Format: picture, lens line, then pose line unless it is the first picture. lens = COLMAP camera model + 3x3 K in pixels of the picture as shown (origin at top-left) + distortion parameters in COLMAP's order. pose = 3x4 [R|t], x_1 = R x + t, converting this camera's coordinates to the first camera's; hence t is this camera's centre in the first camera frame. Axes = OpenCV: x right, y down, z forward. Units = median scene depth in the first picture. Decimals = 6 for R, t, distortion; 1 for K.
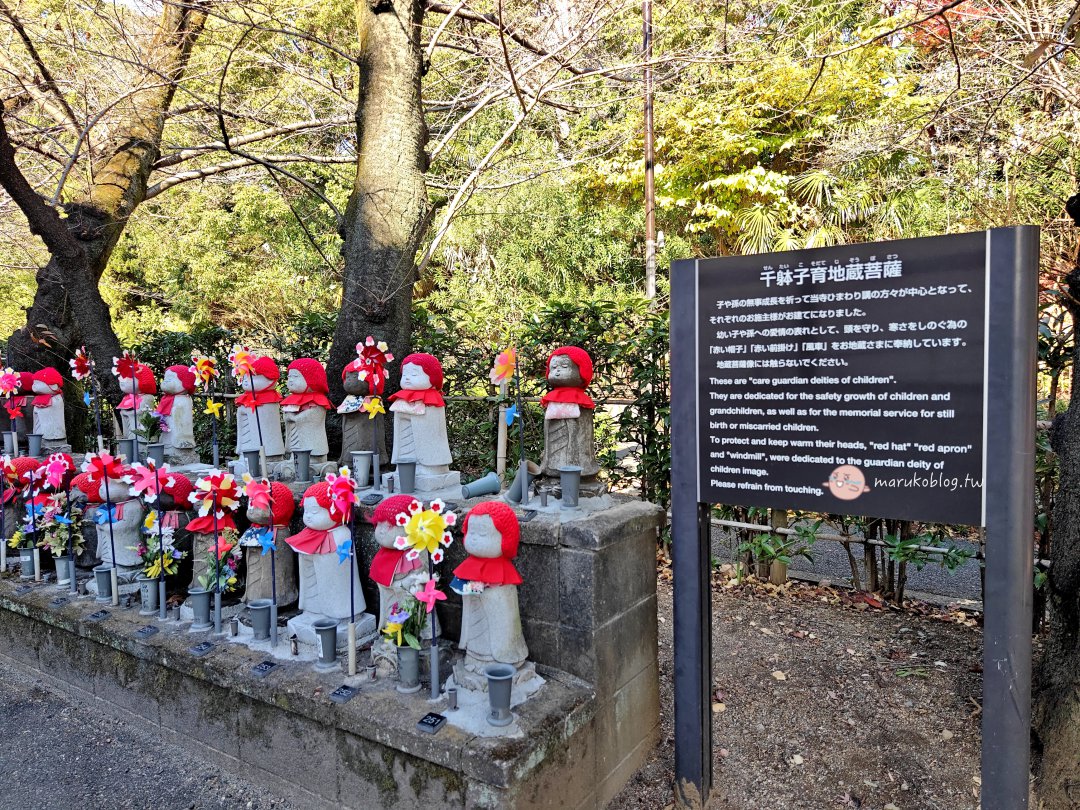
lens RADIAL K [[744.2, 0, 527.0], [0, 744.2, 409.7], [0, 0, 1]] dist [0.011530, -0.003063]
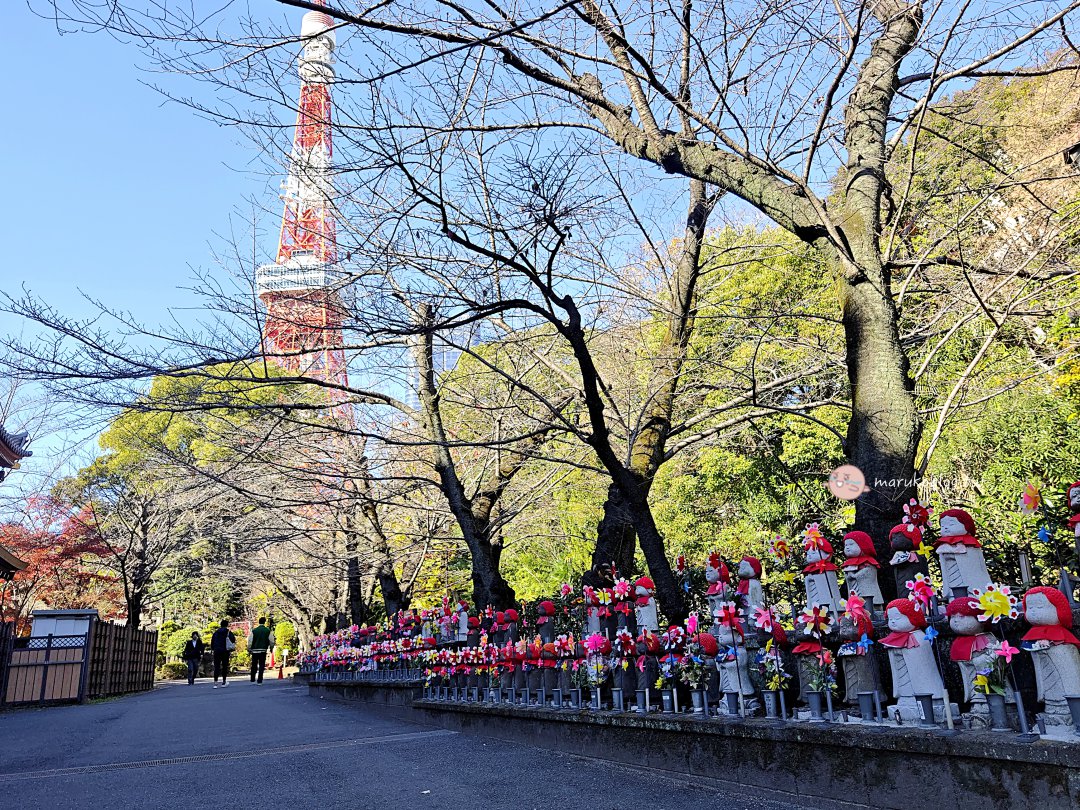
lens RADIAL K [[777.5, 0, 556.7], [0, 777.5, 410.9], [0, 0, 1]] dist [0.034116, -0.036855]
pose [[0.853828, -0.183785, -0.487033, -0.022418], [0.014150, 0.943451, -0.331210, 0.132295], [0.520363, 0.275905, 0.808145, -0.341321]]
